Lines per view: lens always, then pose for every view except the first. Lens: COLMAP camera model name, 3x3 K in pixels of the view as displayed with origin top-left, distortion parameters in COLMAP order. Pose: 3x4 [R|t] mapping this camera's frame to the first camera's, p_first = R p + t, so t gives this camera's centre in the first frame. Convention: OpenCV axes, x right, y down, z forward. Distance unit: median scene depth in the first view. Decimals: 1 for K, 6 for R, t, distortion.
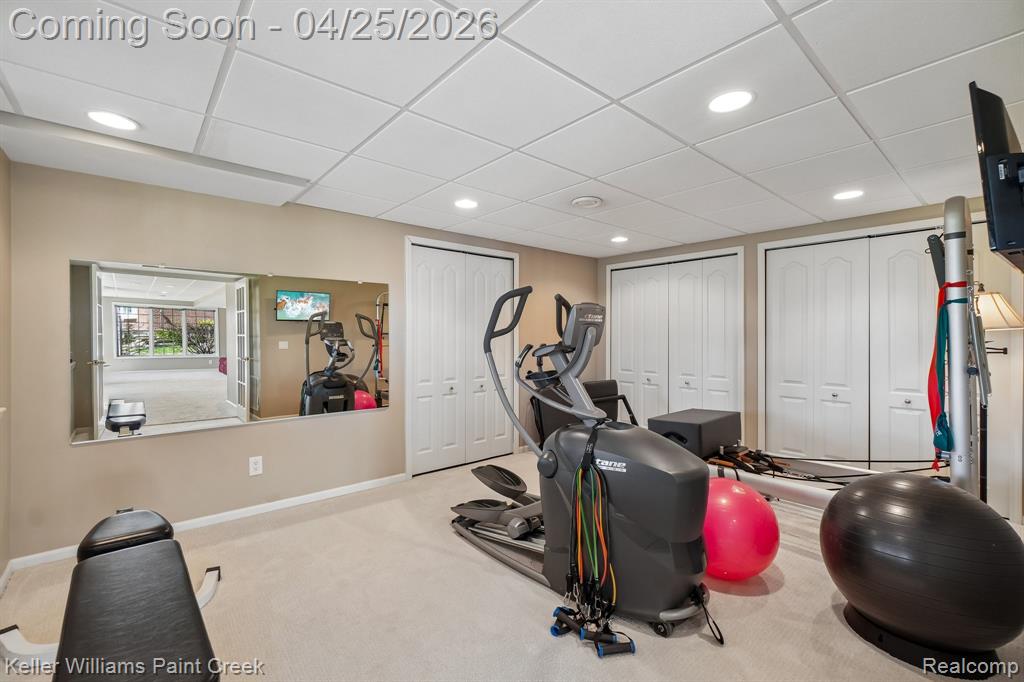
lens RADIAL K [[438.9, 0, 513.7], [0, 438.9, 336.5], [0, 0, 1]] dist [-0.001262, -0.000048]
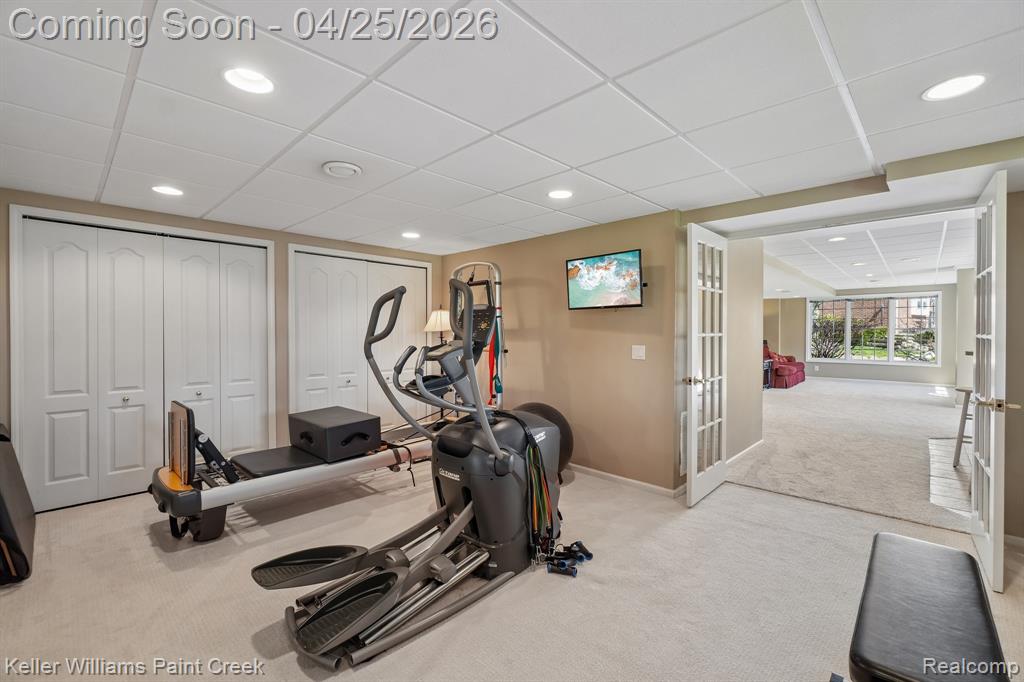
lens RADIAL K [[438.9, 0, 513.7], [0, 438.9, 336.5], [0, 0, 1]] dist [-0.001262, -0.000048]
pose [[-0.089966, -0.008162, 0.995911, -0.626119], [0.002213, 0.999962, 0.008395, -0.004872], [-0.995942, 0.002960, -0.089944, 0.715590]]
